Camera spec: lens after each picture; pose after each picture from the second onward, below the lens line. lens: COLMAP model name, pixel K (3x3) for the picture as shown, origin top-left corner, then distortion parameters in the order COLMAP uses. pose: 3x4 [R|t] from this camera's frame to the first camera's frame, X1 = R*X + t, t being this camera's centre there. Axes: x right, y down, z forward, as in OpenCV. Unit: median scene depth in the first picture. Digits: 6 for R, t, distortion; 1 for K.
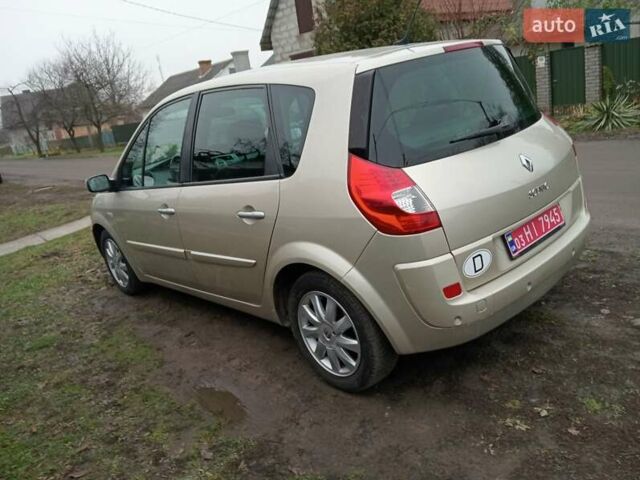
lens RADIAL K [[515.6, 0, 324.2], [0, 515.6, 226.8], [0, 0, 1]] dist [0.061903, -0.126930]
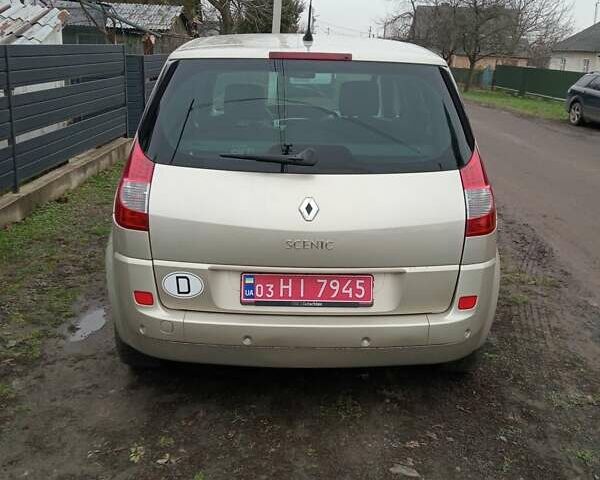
lens RADIAL K [[635.4, 0, 310.2], [0, 635.4, 217.5], [0, 0, 1]] dist [0.016933, -0.017614]
pose [[0.753761, 0.352841, -0.554390, 0.909755], [-0.333686, 0.932281, 0.139662, -0.239298], [0.566126, 0.079720, 0.820455, 0.156109]]
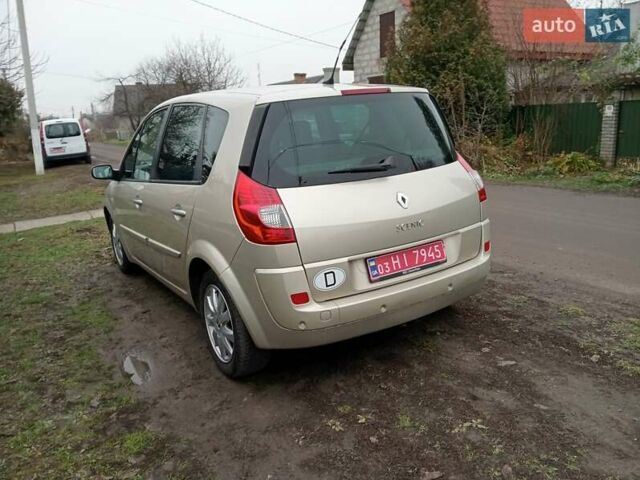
lens RADIAL K [[512.7, 0, 320.5], [0, 512.7, 222.7], [0, 0, 1]] dist [0.073502, -0.145162]
pose [[0.978869, 0.143296, -0.145880, 0.364072], [-0.149005, 0.988413, -0.028932, -0.014735], [0.140044, 0.050058, 0.988879, -0.115937]]
